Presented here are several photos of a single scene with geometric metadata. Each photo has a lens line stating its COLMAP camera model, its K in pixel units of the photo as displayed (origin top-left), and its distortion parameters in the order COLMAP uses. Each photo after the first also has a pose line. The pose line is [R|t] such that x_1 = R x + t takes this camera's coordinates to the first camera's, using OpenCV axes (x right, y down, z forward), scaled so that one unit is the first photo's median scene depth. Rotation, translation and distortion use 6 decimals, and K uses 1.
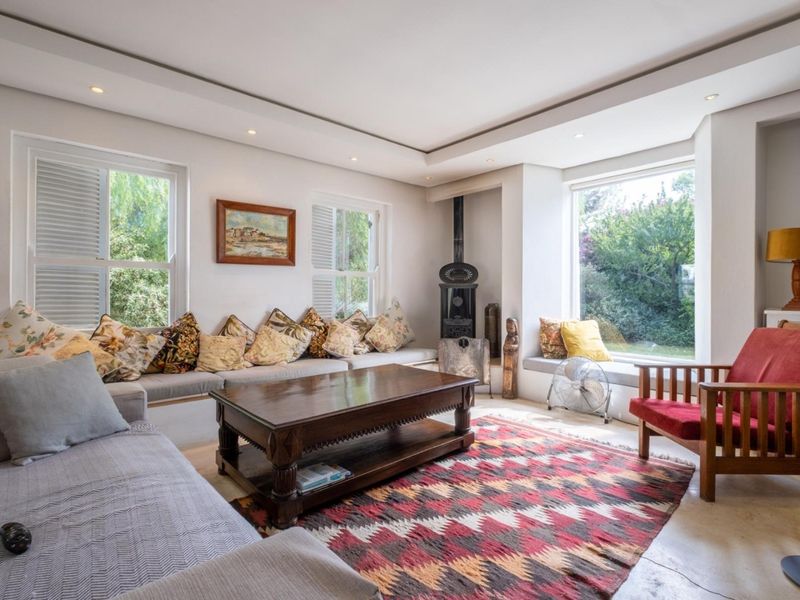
lens RADIAL K [[397.5, 0, 389.3], [0, 397.5, 296.2], [0, 0, 1]] dist [-0.001104, -0.000134]
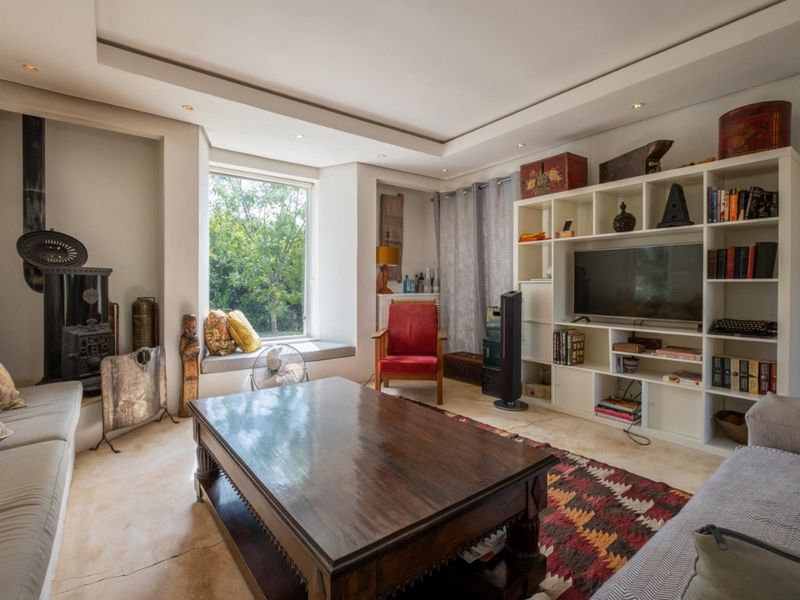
lens RADIAL K [[397.5, 0, 389.3], [0, 397.5, 296.2], [0, 0, 1]] dist [-0.001104, -0.000134]
pose [[0.071259, -0.031033, 0.996975, -0.520384], [0.001322, 0.999518, 0.031018, -0.007233], [-0.997457, -0.000893, 0.071265, 0.610109]]
